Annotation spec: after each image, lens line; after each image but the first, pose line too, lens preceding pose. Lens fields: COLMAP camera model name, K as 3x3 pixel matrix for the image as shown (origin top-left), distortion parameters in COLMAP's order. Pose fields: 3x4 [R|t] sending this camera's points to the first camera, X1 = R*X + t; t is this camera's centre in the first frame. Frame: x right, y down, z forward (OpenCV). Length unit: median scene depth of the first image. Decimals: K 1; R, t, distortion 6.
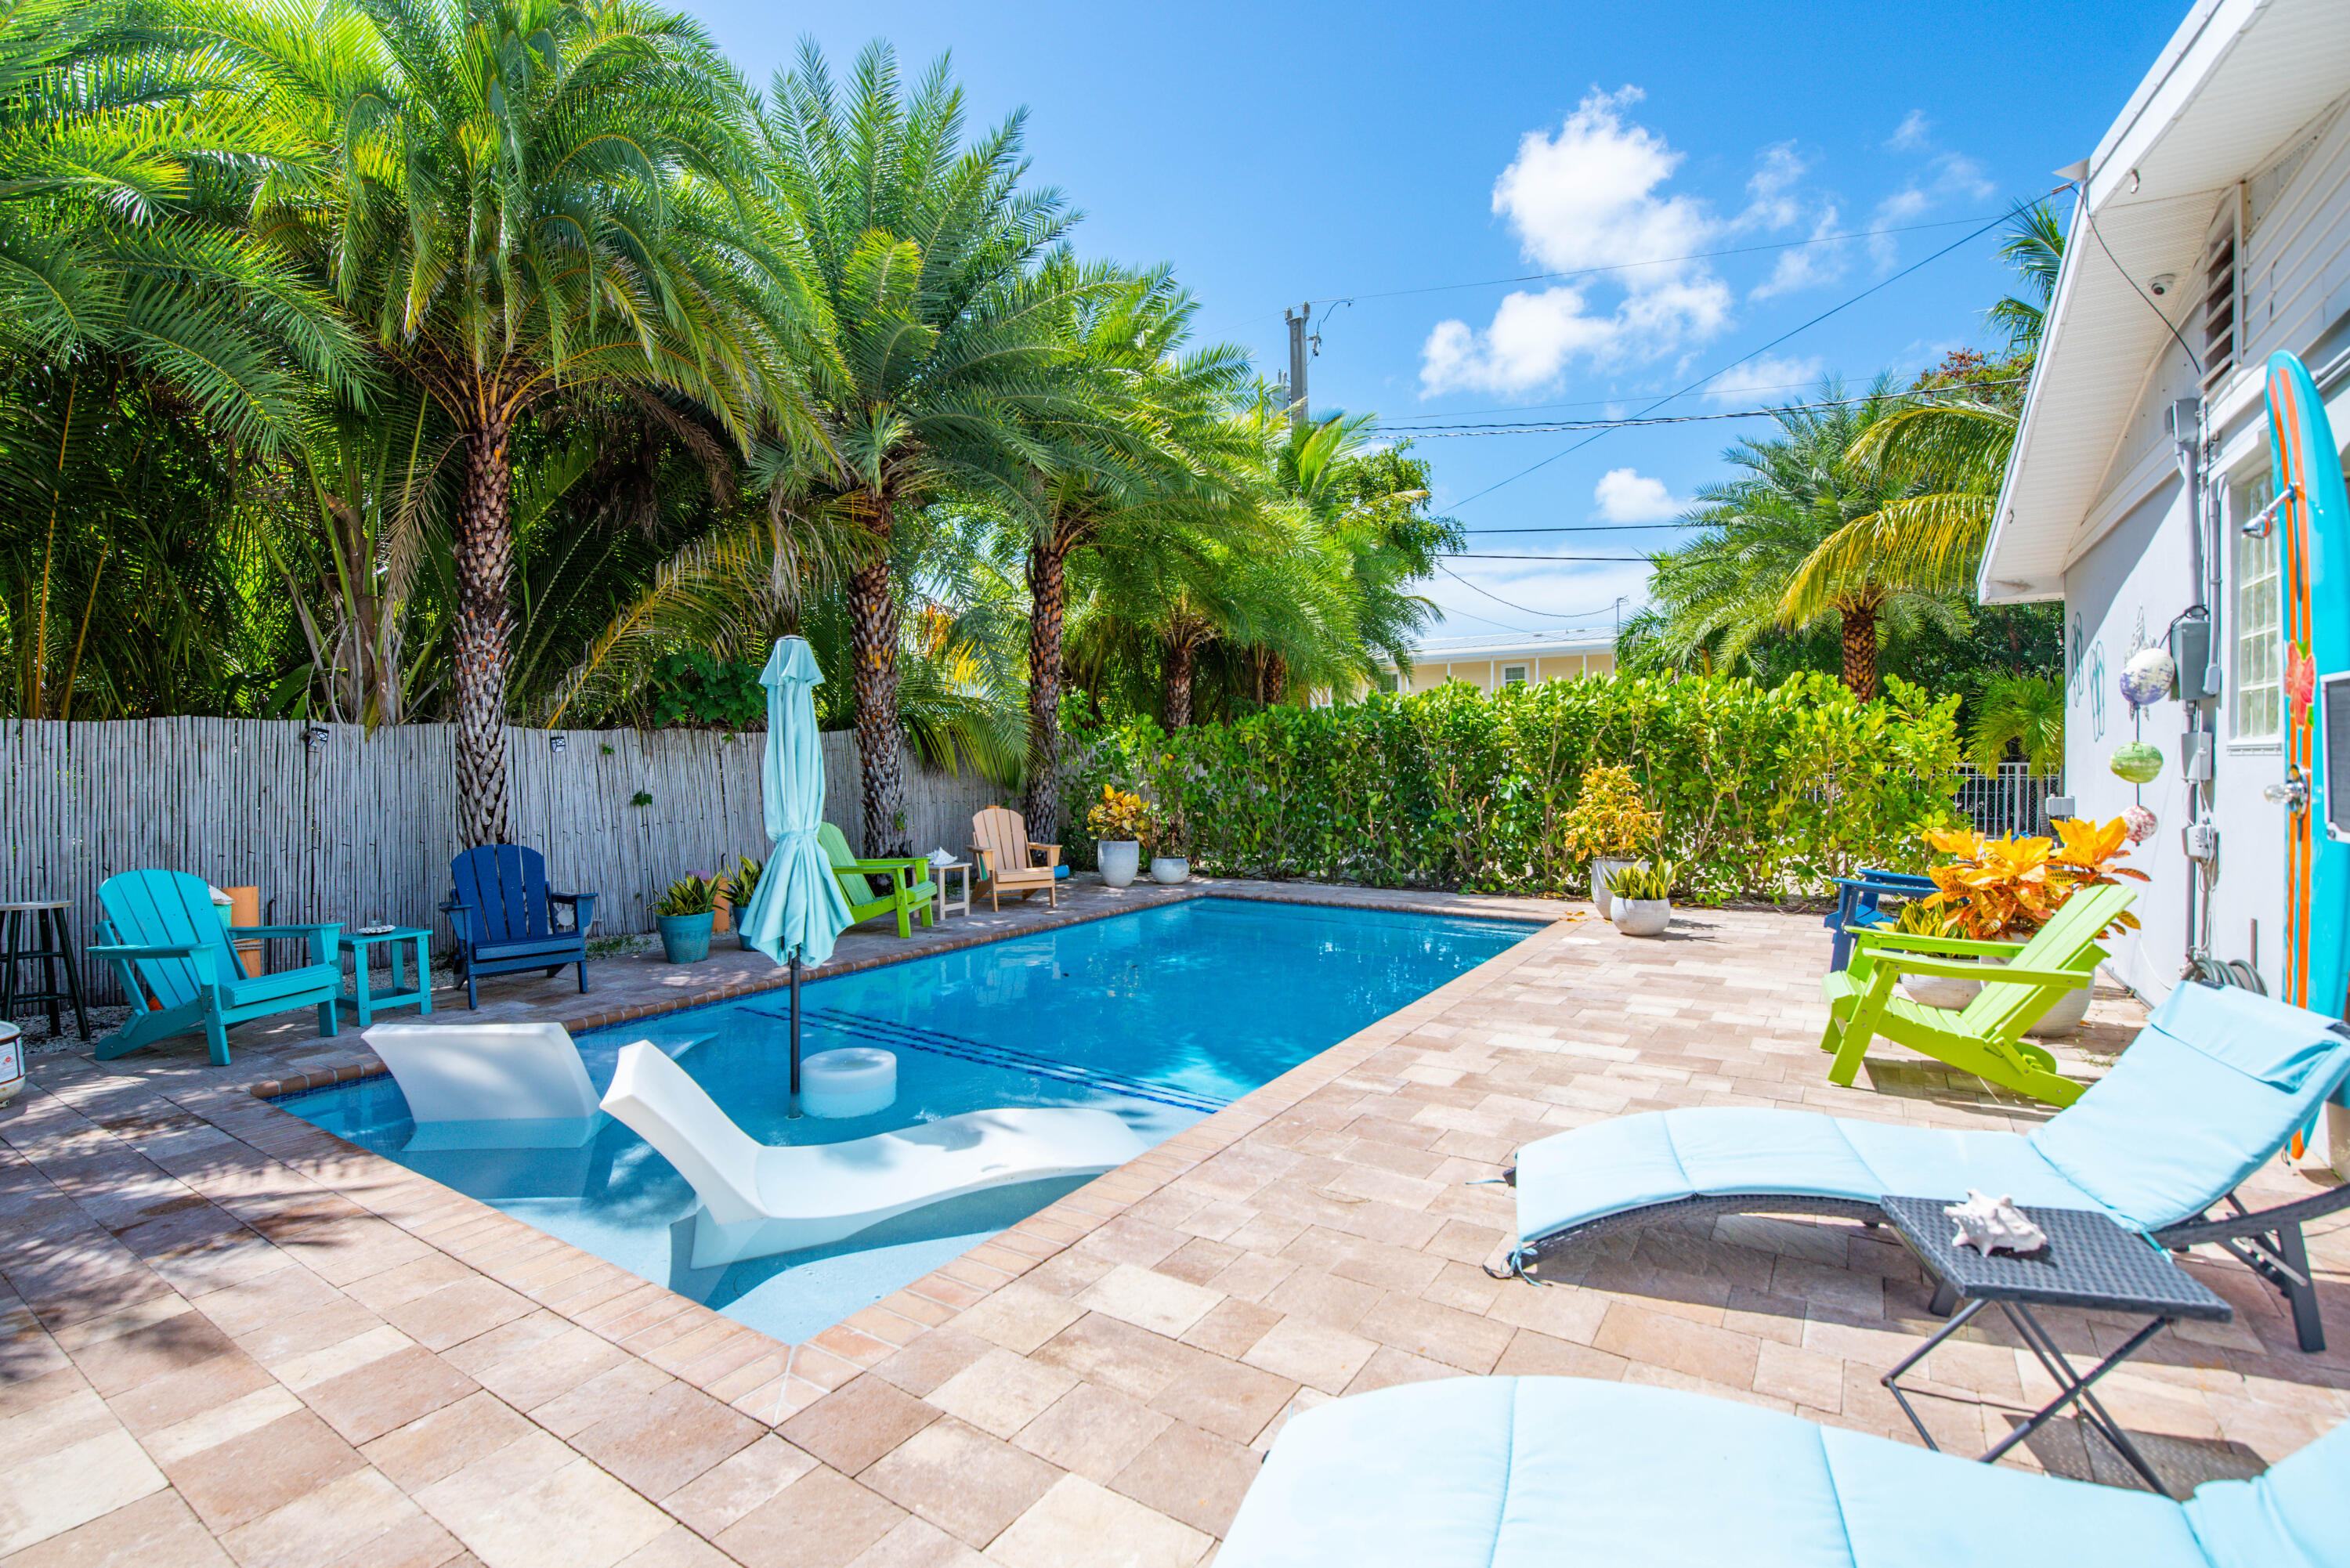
lens RADIAL K [[1019.0, 0, 1205.9], [0, 1019.0, 820.6], [0, 0, 1]] dist [-0.017118, -0.003379]
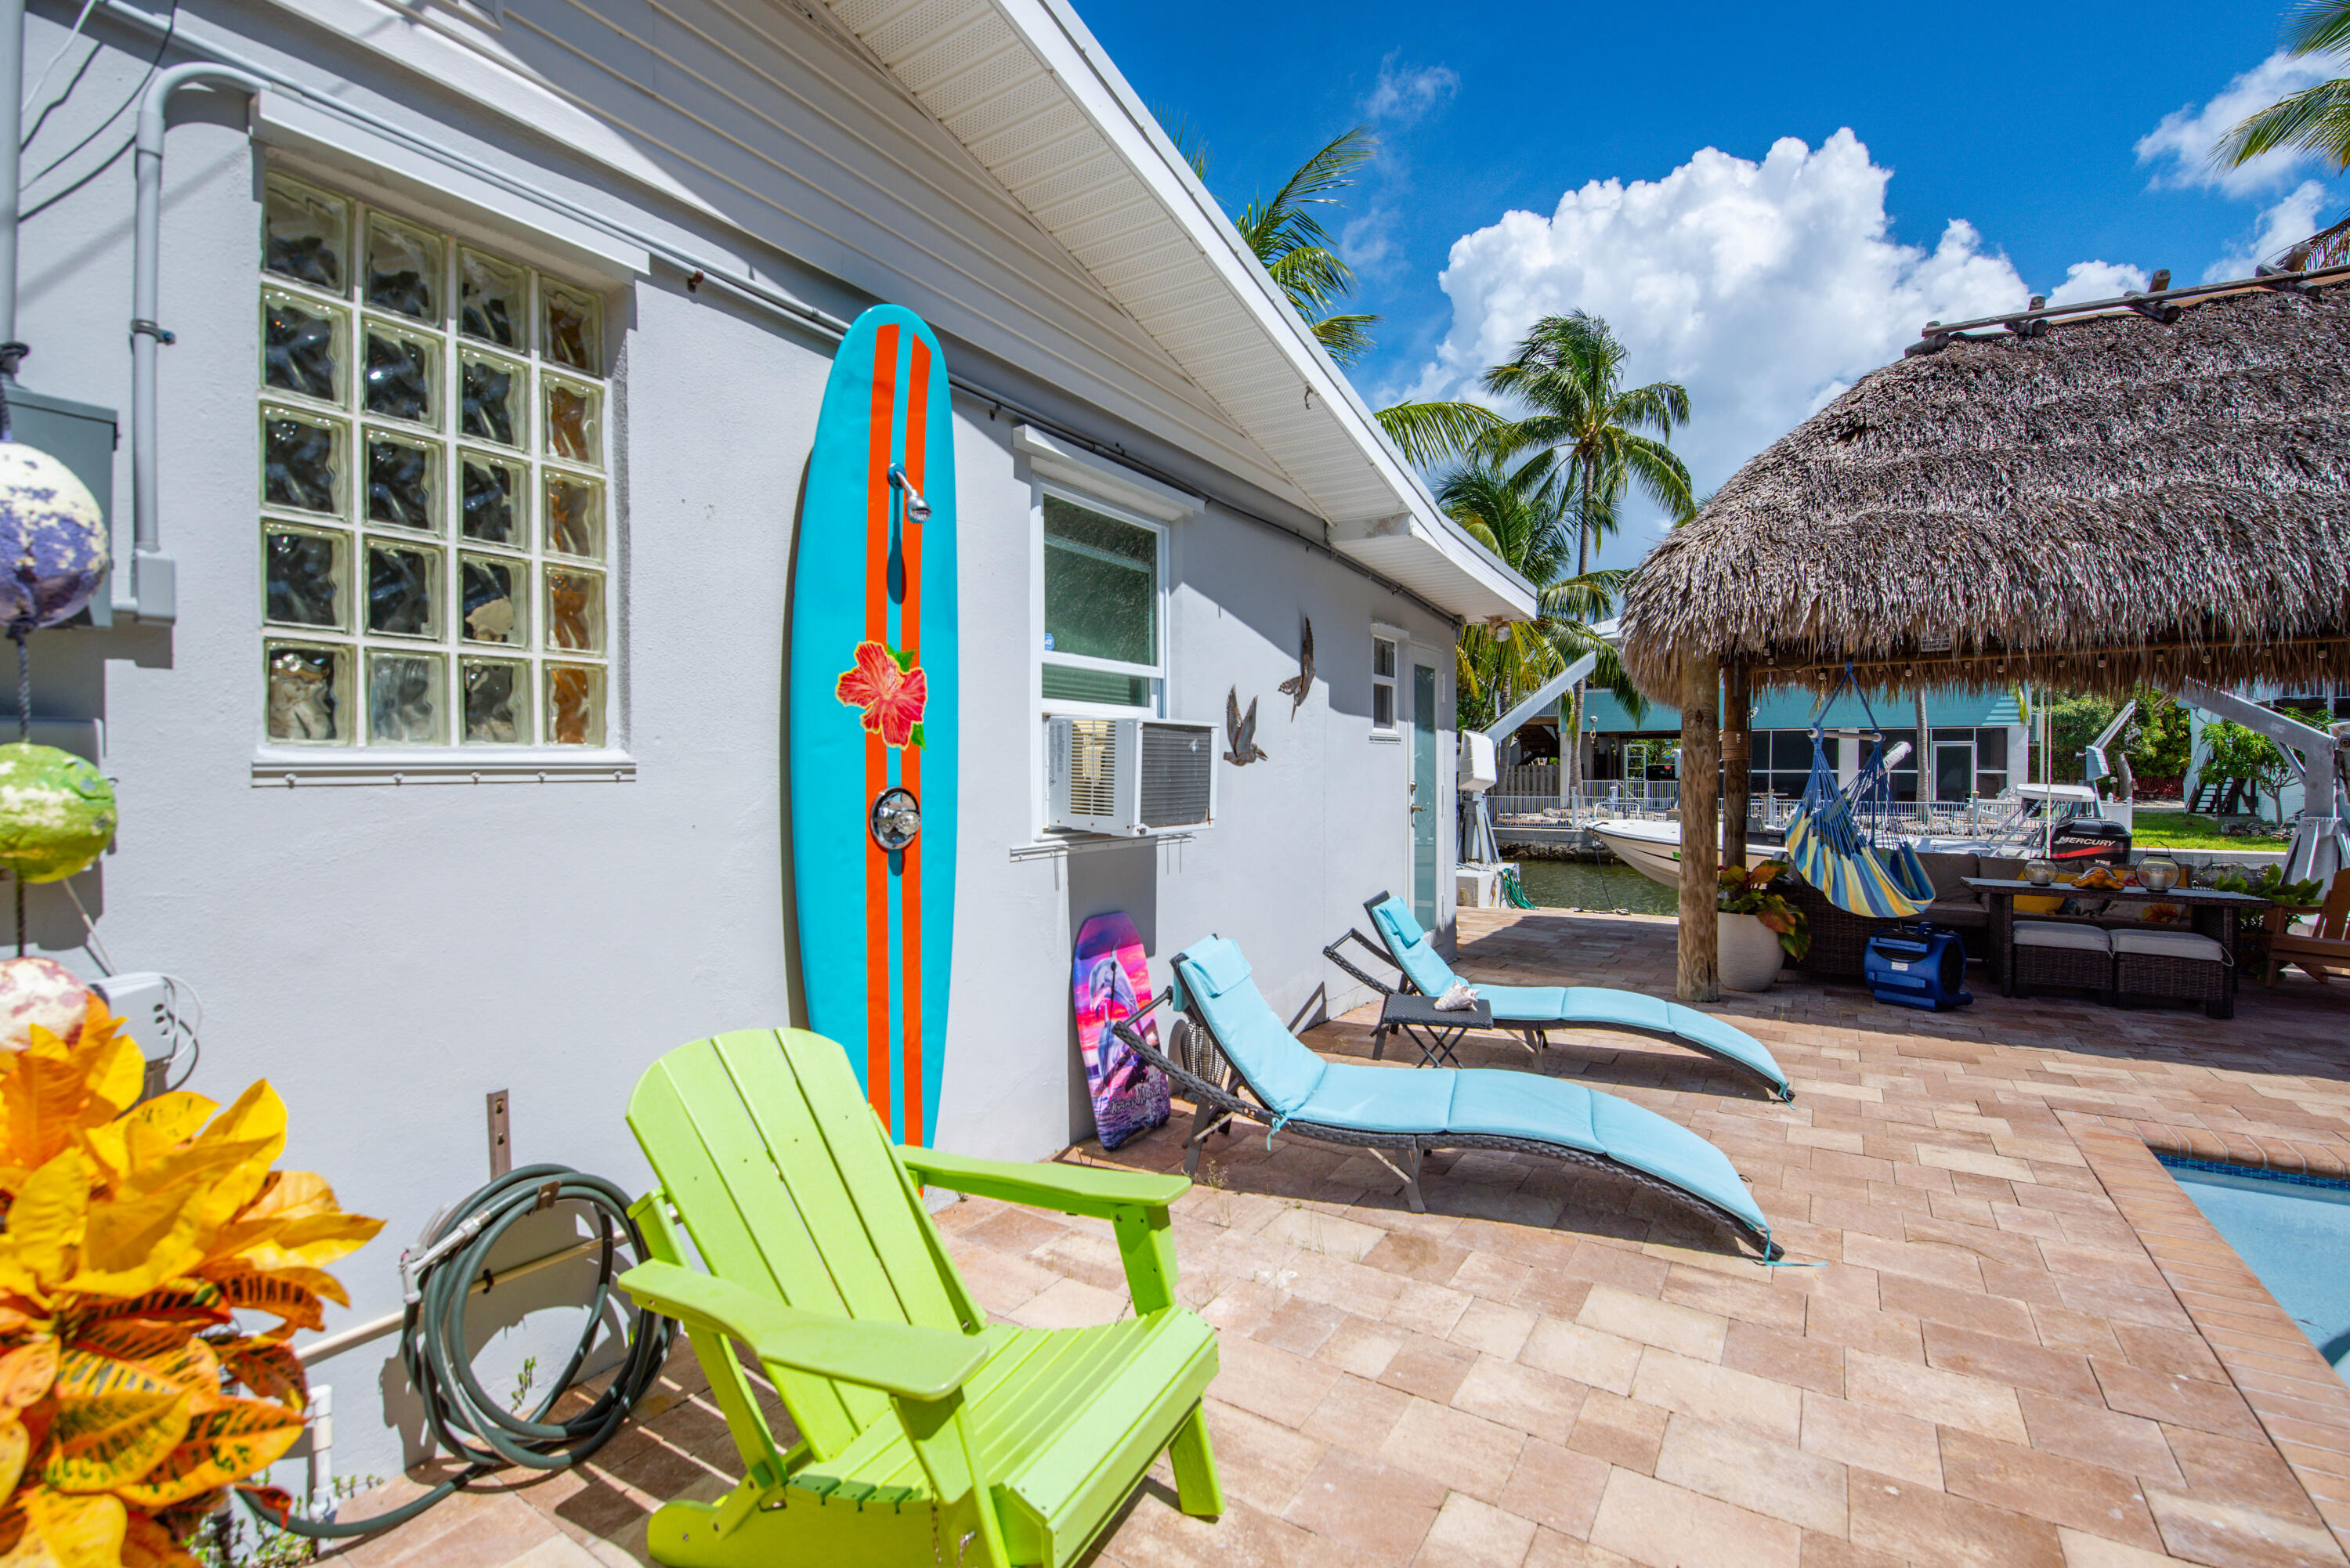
lens RADIAL K [[1019.0, 0, 1206.3], [0, 1019.0, 778.6], [0, 0, 1]] dist [-0.017118, -0.003379]
pose [[-0.999660, 0.009133, -0.024406, 0.301930], [0.007302, 0.997225, 0.074085, -0.047591], [0.025015, 0.073882, -0.996953, 0.682024]]
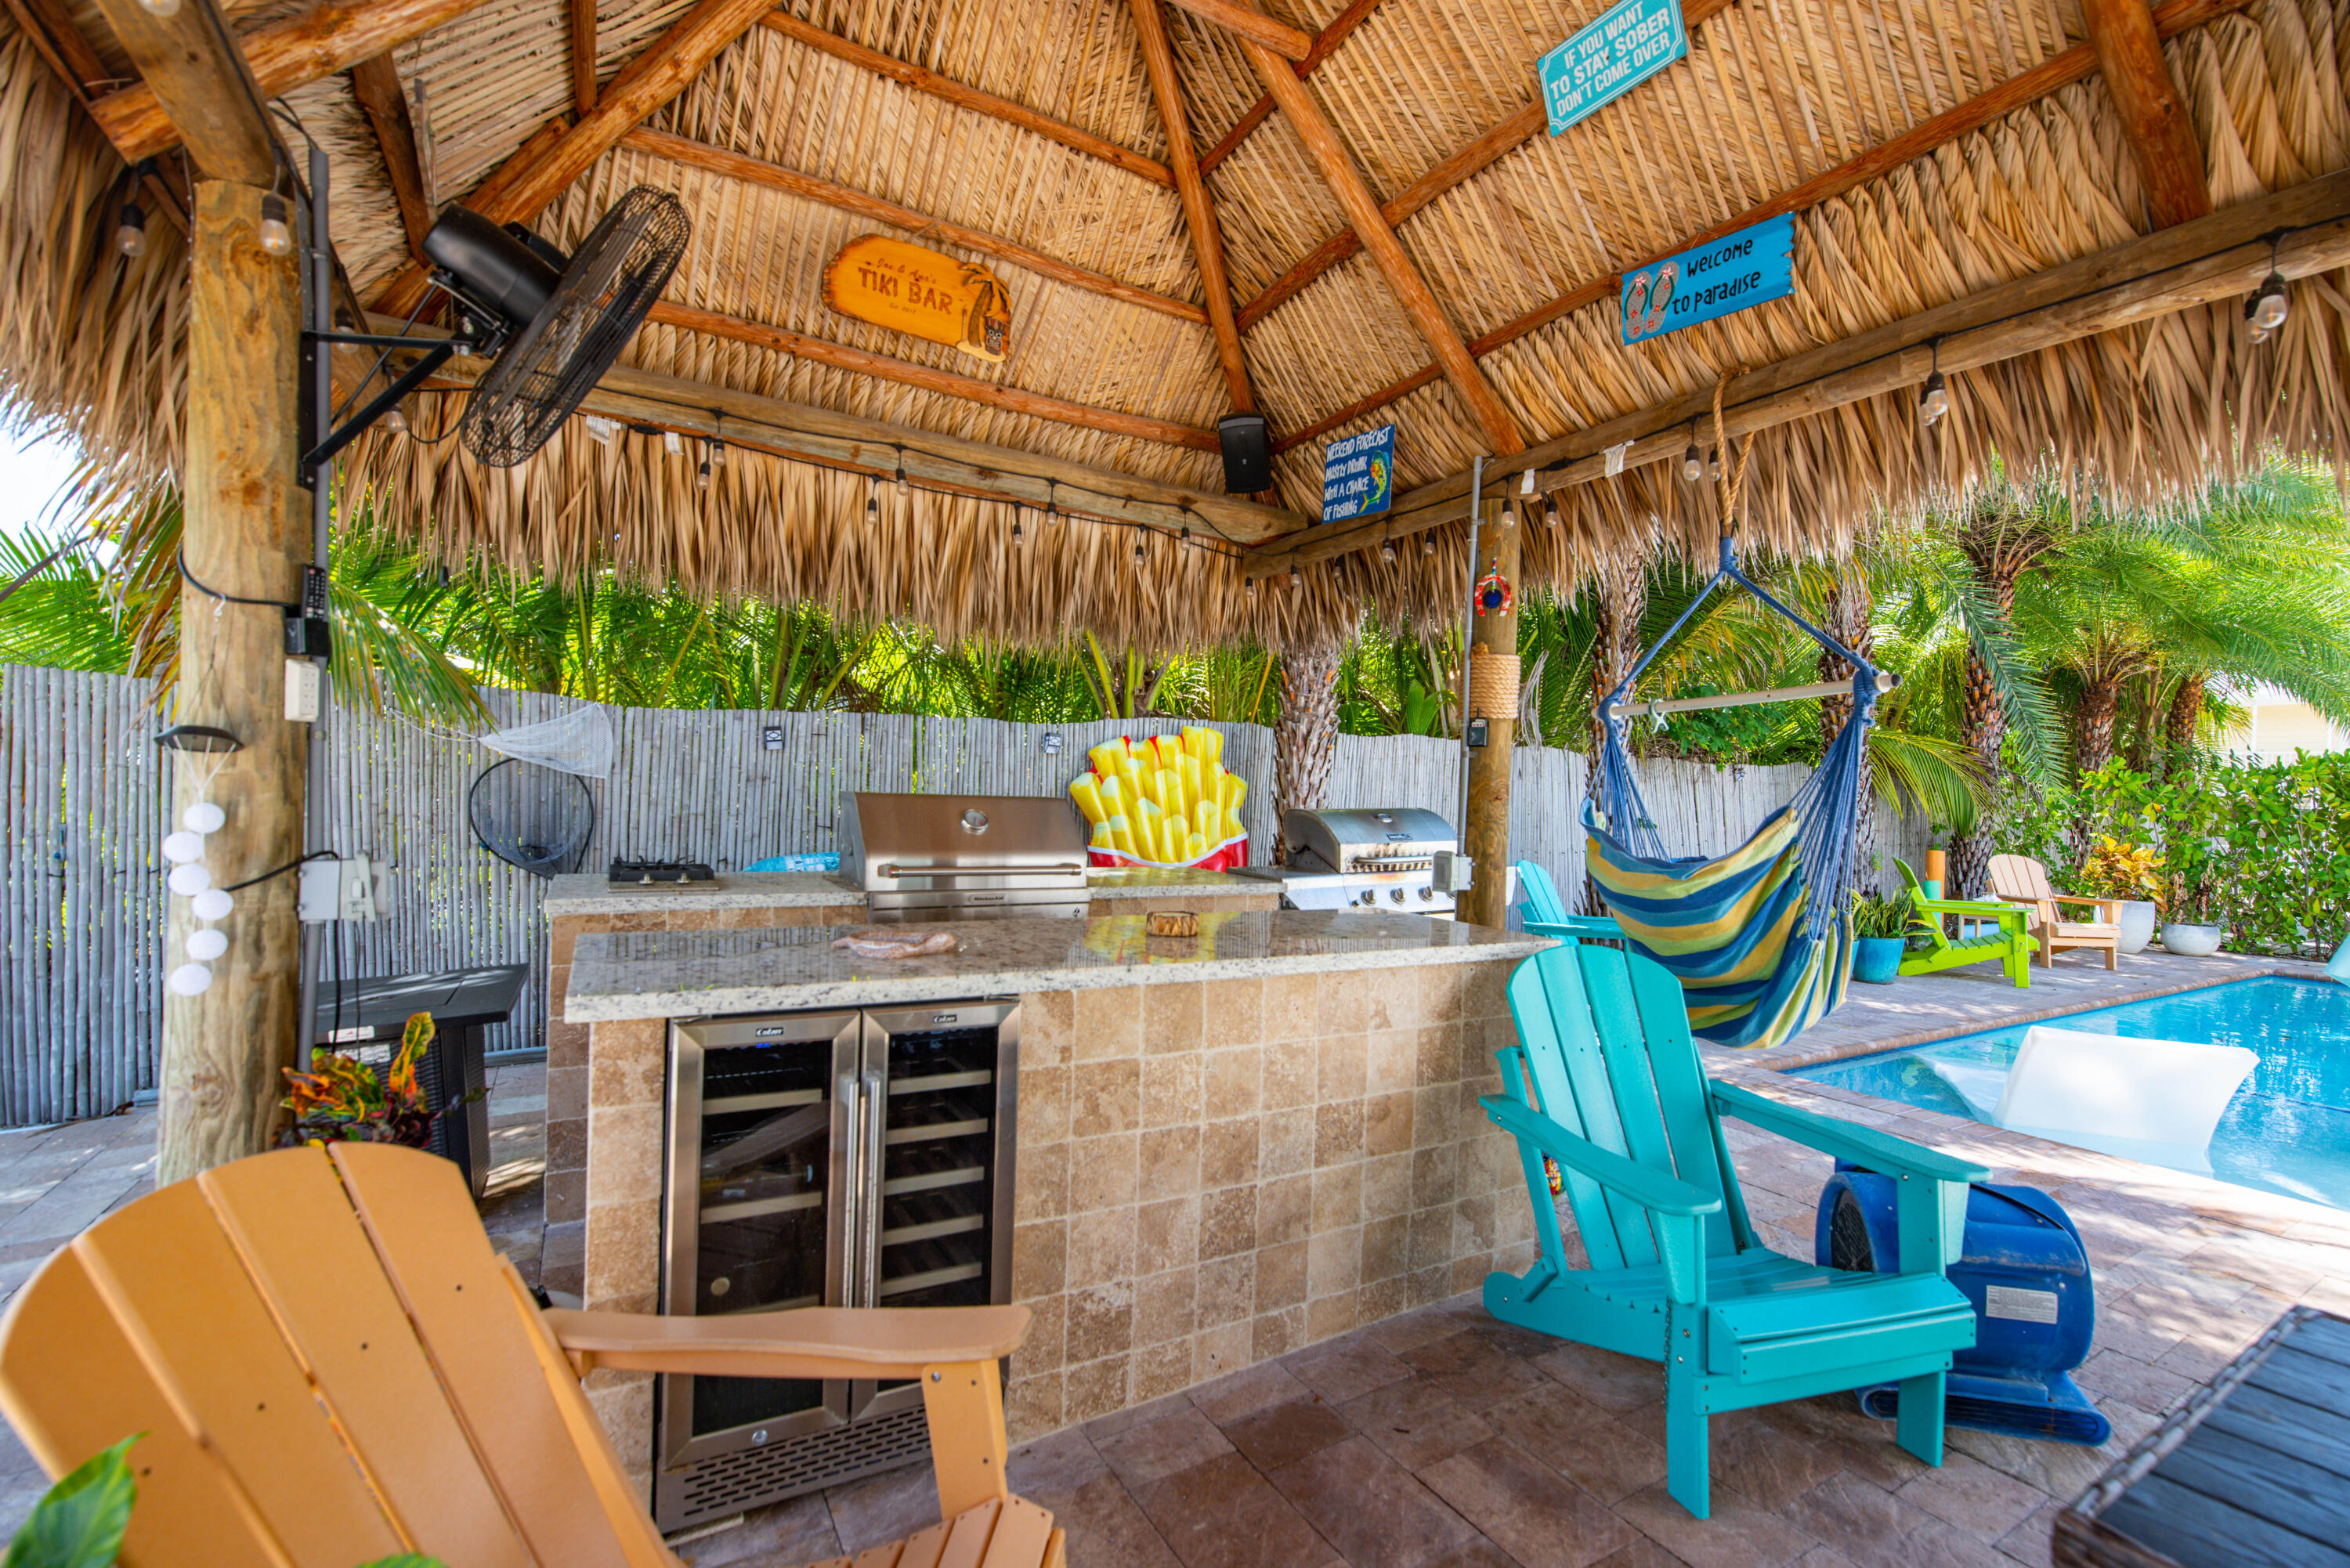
lens RADIAL K [[1019.0, 0, 1207.9], [0, 1019.0, 813.8], [0, 0, 1]] dist [-0.017118, -0.003379]
pose [[0.890639, 0.047256, -0.452249, -0.520828], [-0.068832, 0.997135, -0.031363, 0.035257], [0.449471, 0.059062, 0.891340, -0.148900]]
